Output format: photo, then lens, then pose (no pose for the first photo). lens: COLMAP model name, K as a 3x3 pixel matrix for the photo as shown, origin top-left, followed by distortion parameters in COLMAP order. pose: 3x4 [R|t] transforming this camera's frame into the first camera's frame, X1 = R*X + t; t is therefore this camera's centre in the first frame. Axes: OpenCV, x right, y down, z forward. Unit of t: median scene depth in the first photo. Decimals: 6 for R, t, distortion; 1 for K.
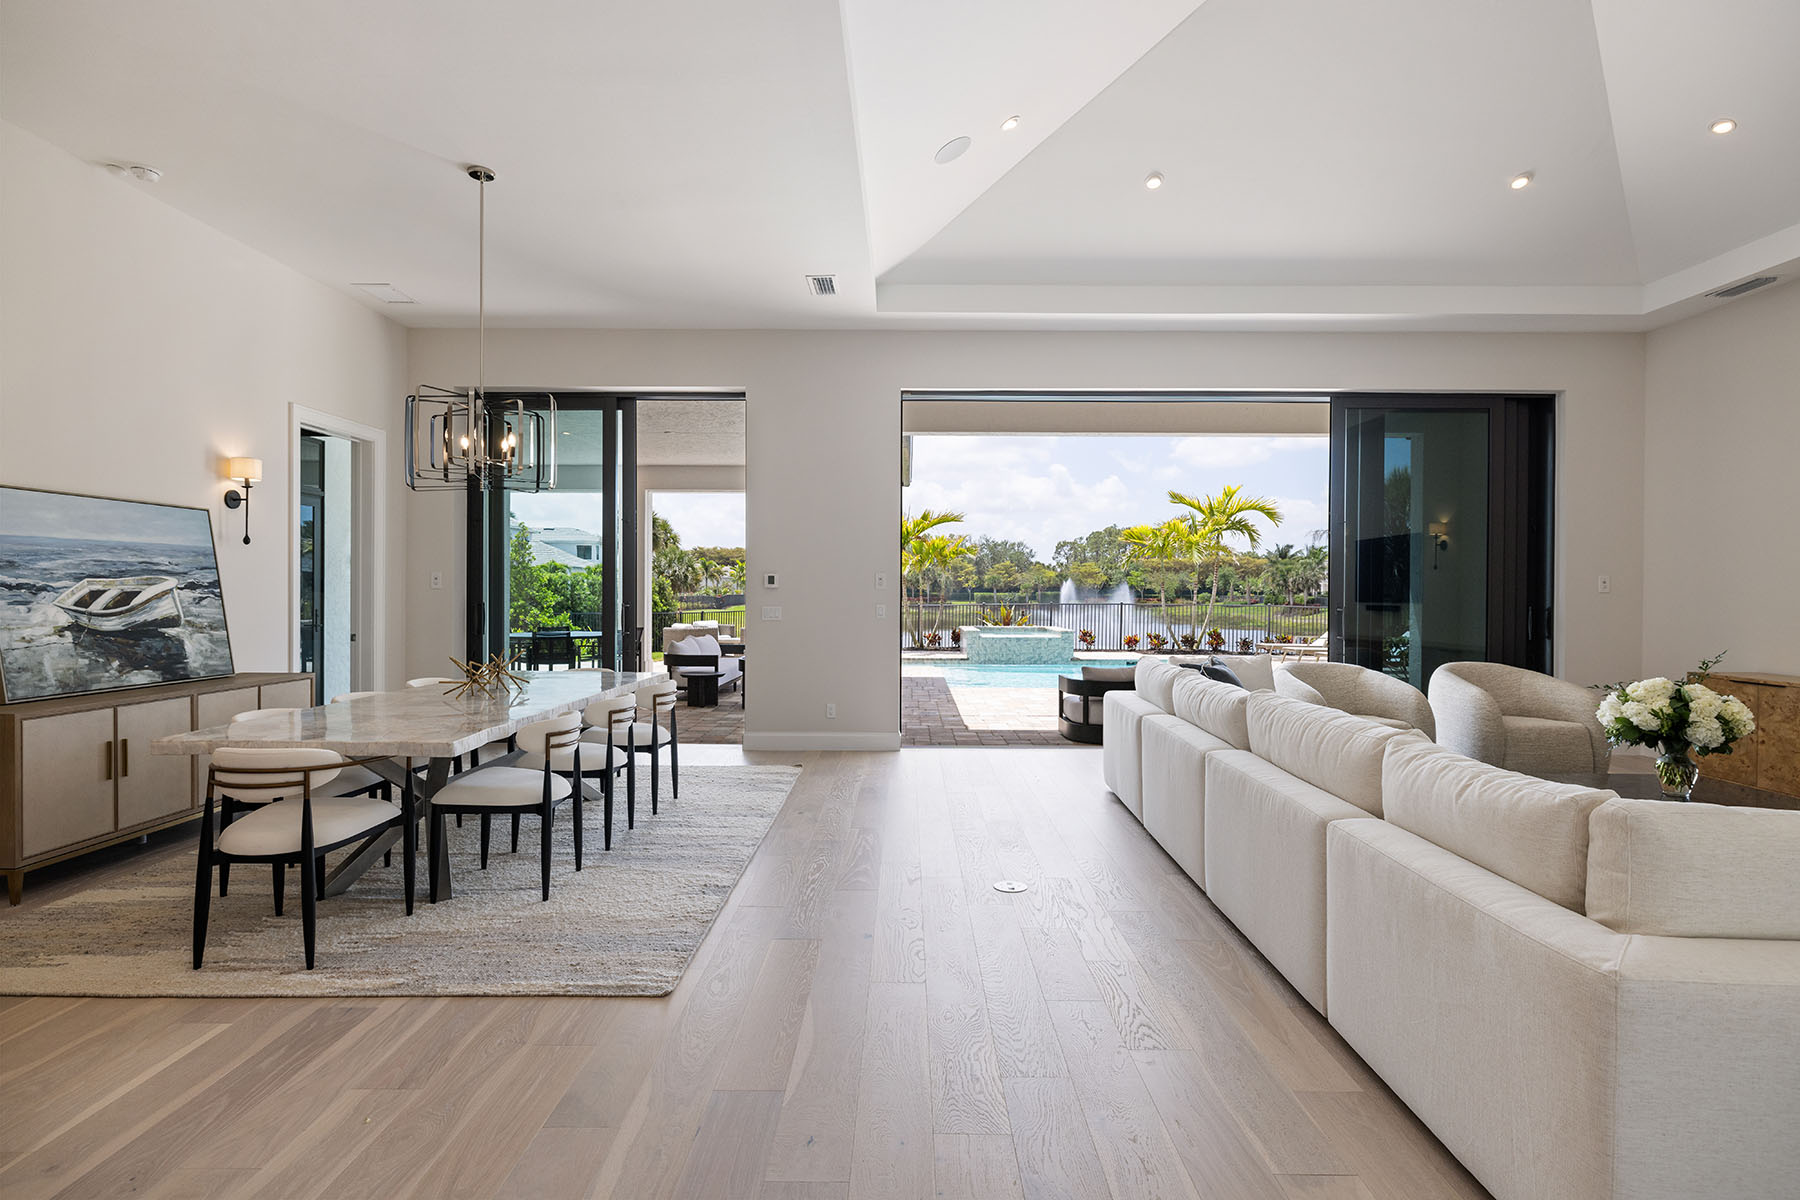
lens RADIAL K [[872.5, 0, 906.5], [0, 872.5, 603.5], [0, 0, 1]] dist [-0.000320, -0.000471]
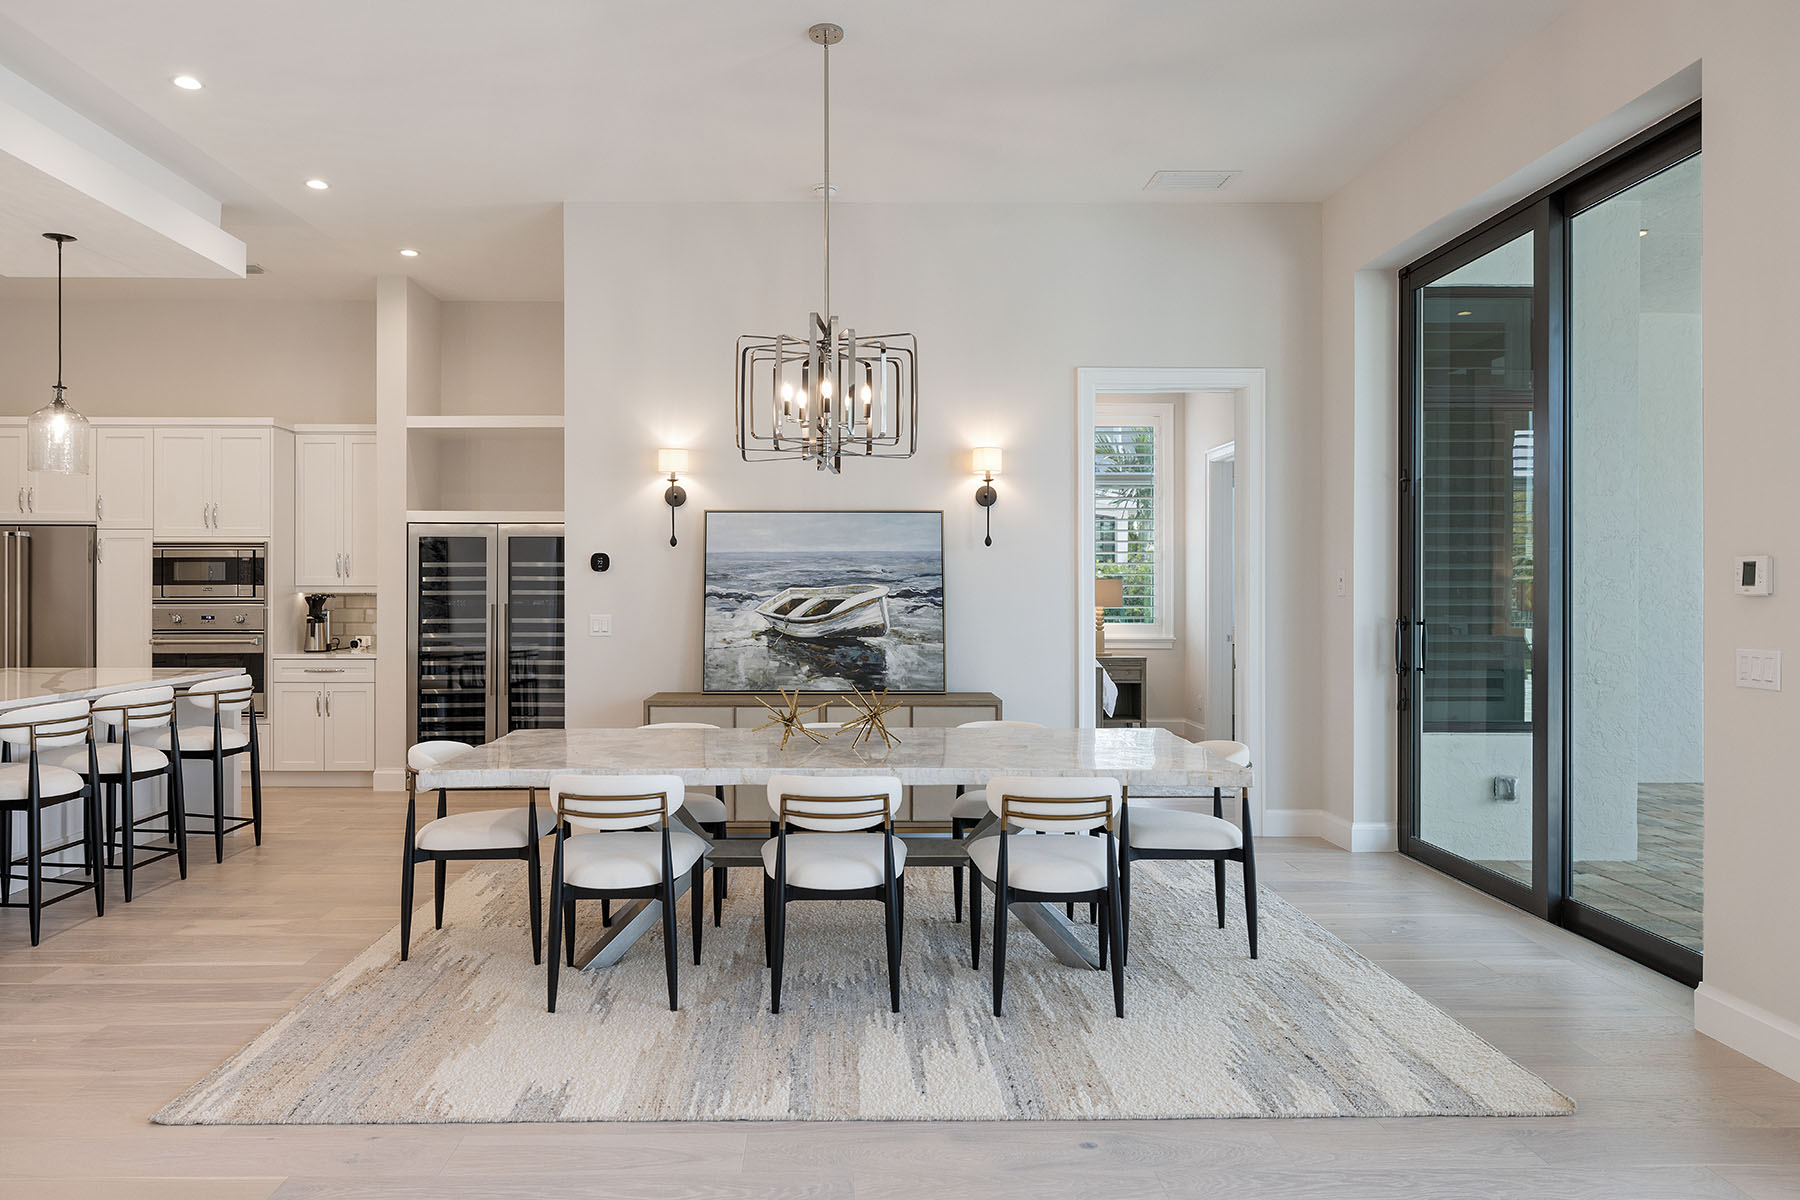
lens RADIAL K [[1173.1, 0, 860.1], [0, 1173.1, 586.2], [0, 0, 1]] dist [0.004376, -0.001080]
pose [[0.014162, -0.007595, -0.999871, 0.497473], [-0.014774, 0.999860, -0.007804, -0.019738], [0.999791, 0.014883, 0.014048, 1.016532]]
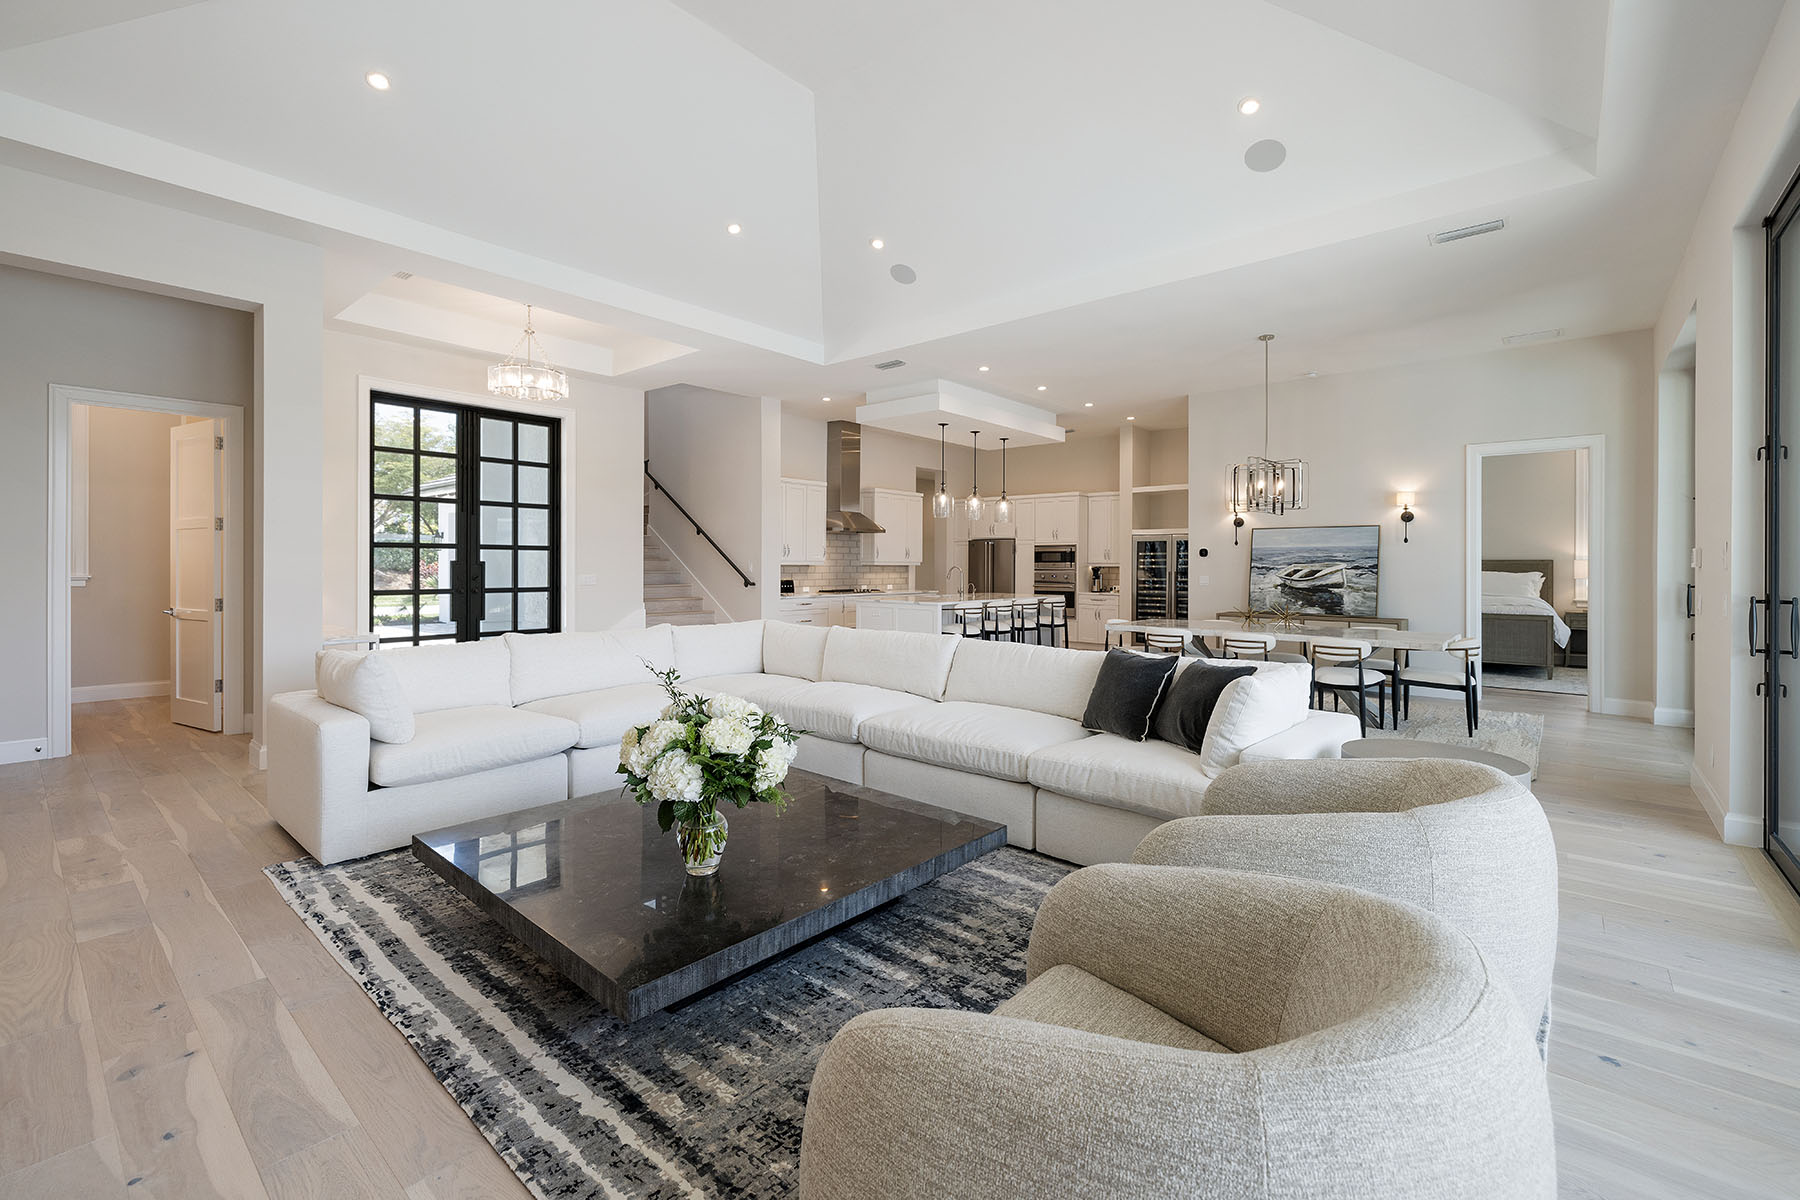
lens RADIAL K [[773.8, 0, 906.6], [0, 773.8, 572.2], [0, 0, 1]] dist [0.004781, 0.000993]
pose [[-0.647724, -0.001304, -0.761874, 1.199405], [-0.019150, 0.999710, 0.014571, -0.017264], [0.761634, 0.024028, -0.647561, 1.469145]]
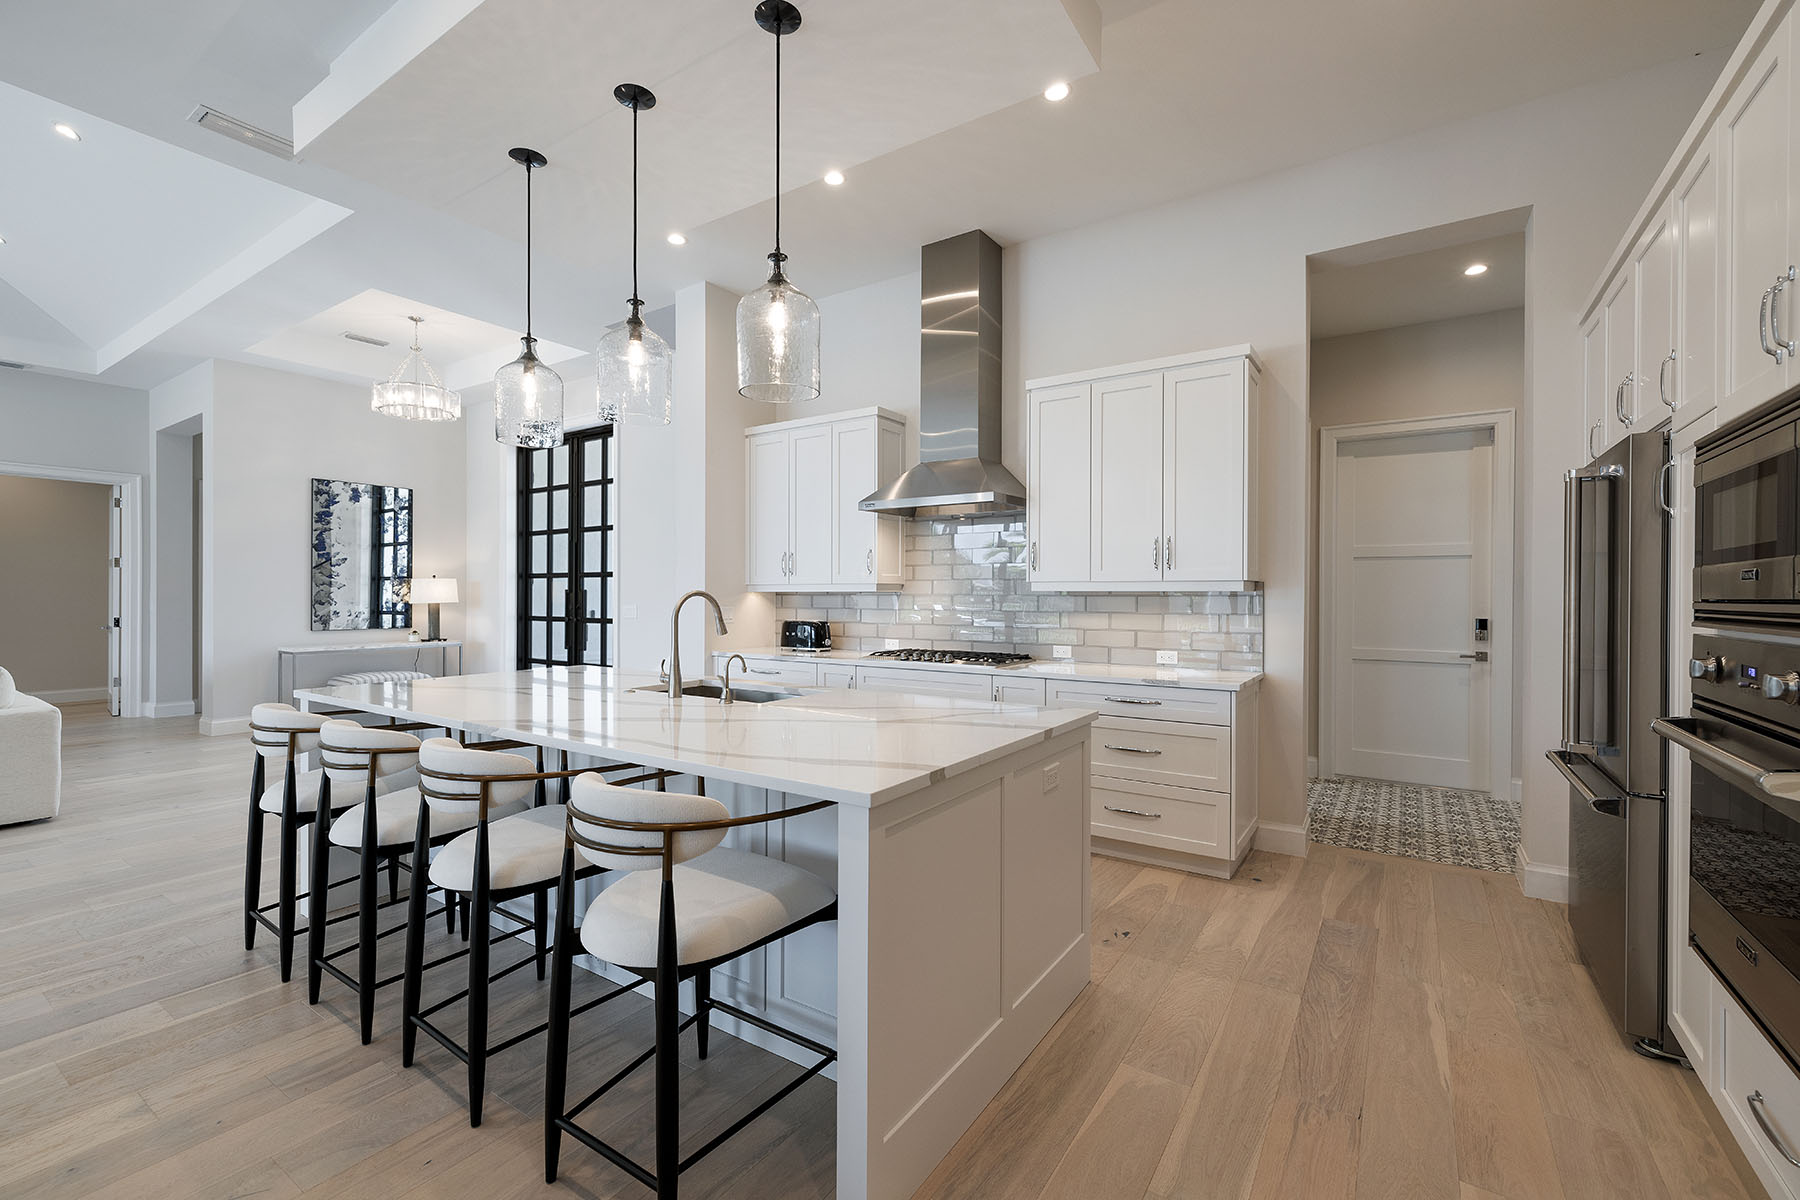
lens RADIAL K [[773.8, 0, 882.2], [0, 773.8, 593.5], [0, 0, 1]] dist [0.004781, 0.000993]
pose [[-0.821161, -0.006323, 0.570662, -1.141457], [0.004919, 0.999823, 0.018157, -0.017162], [-0.570676, 0.017716, -0.820985, 0.575173]]
